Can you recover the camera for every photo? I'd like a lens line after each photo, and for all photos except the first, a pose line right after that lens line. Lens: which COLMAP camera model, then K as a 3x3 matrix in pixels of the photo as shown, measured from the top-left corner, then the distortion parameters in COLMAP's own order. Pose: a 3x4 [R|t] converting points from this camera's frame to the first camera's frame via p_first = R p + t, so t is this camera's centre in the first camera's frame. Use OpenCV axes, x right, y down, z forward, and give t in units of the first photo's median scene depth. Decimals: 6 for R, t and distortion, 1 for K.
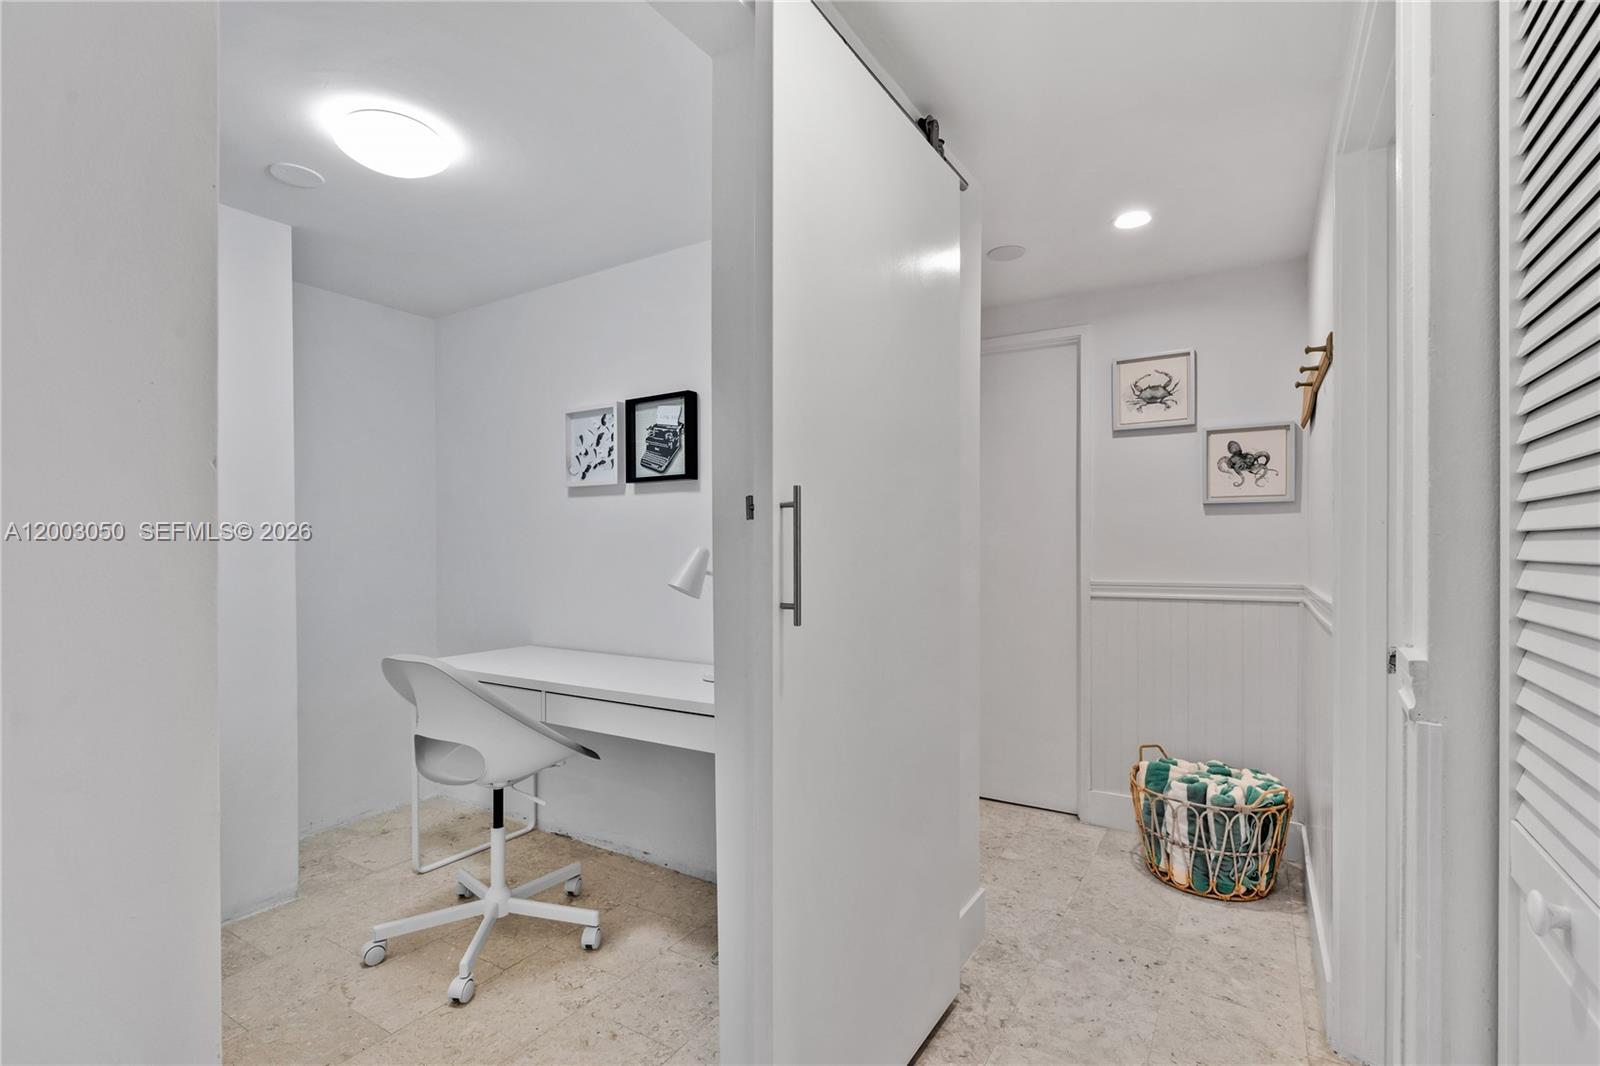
lens RADIAL K [[733.2, 0, 798.3], [0, 733.2, 542.8], [0, 0, 1]] dist [-0.004331, 0.000427]
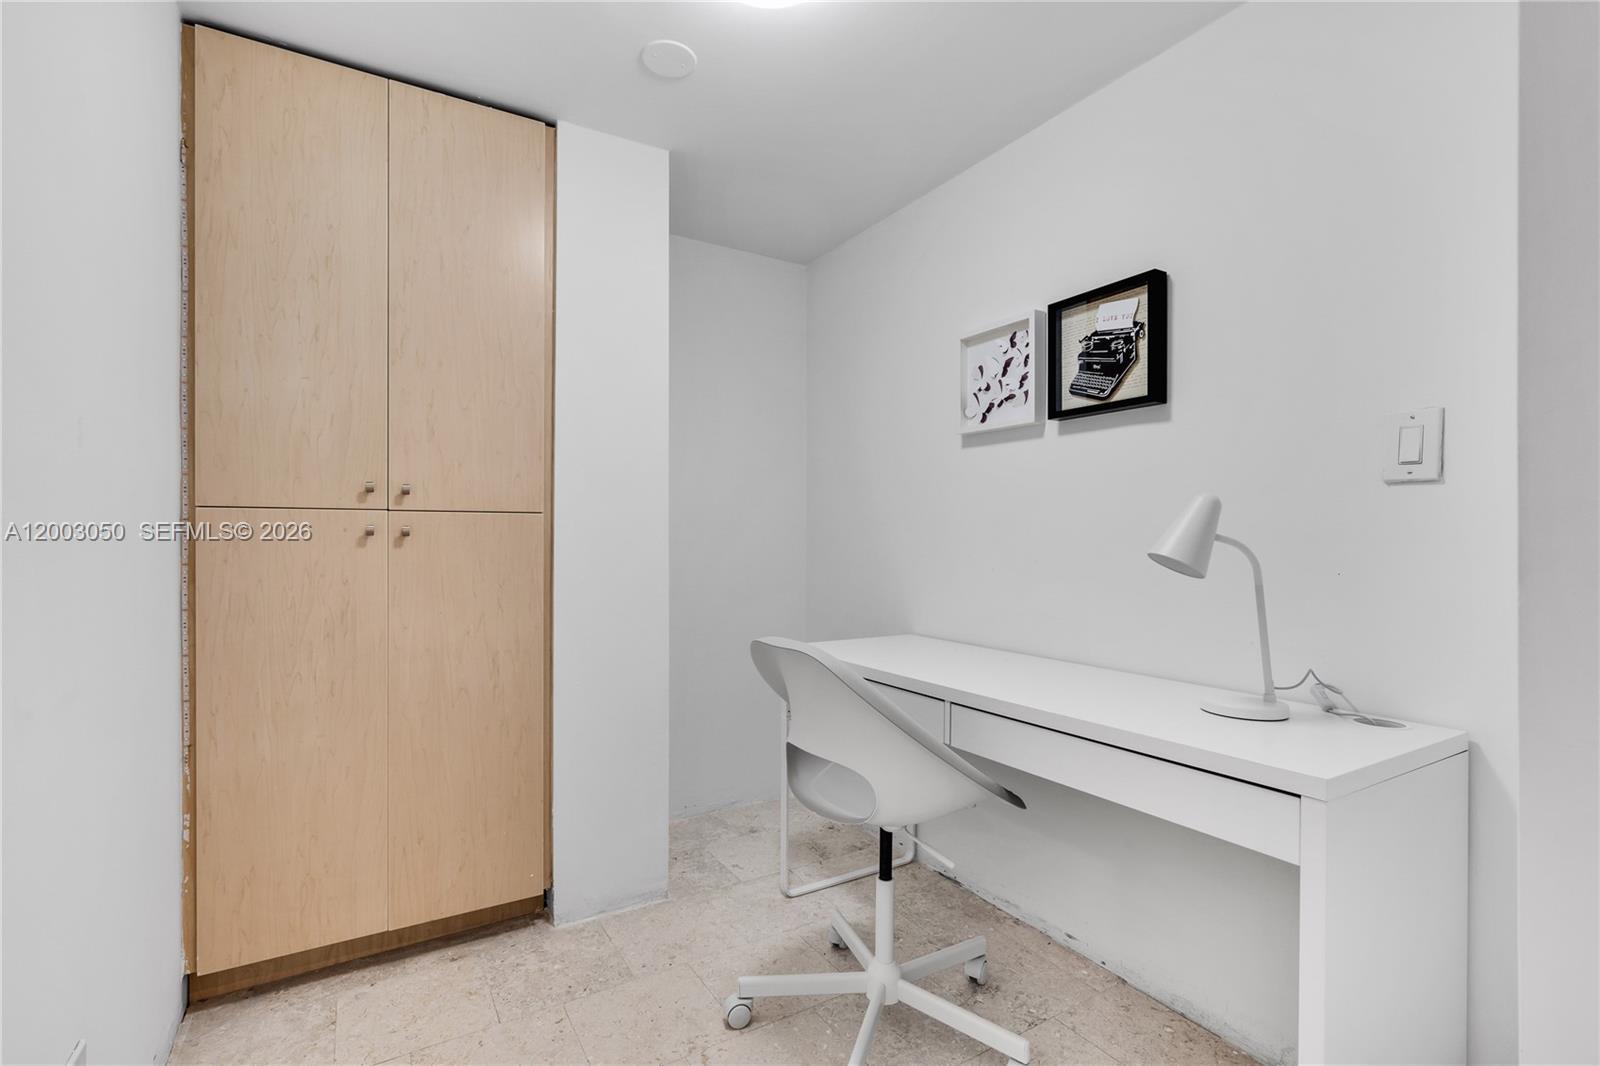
lens RADIAL K [[733.2, 0, 793.5], [0, 733.2, 534.1], [0, 0, 1]] dist [-0.004331, 0.000427]
pose [[0.893869, 0.007090, -0.448272, -0.142184], [-0.008541, 0.999963, -0.001214, 0.036229], [0.448247, 0.004913, 0.893896, 0.255829]]
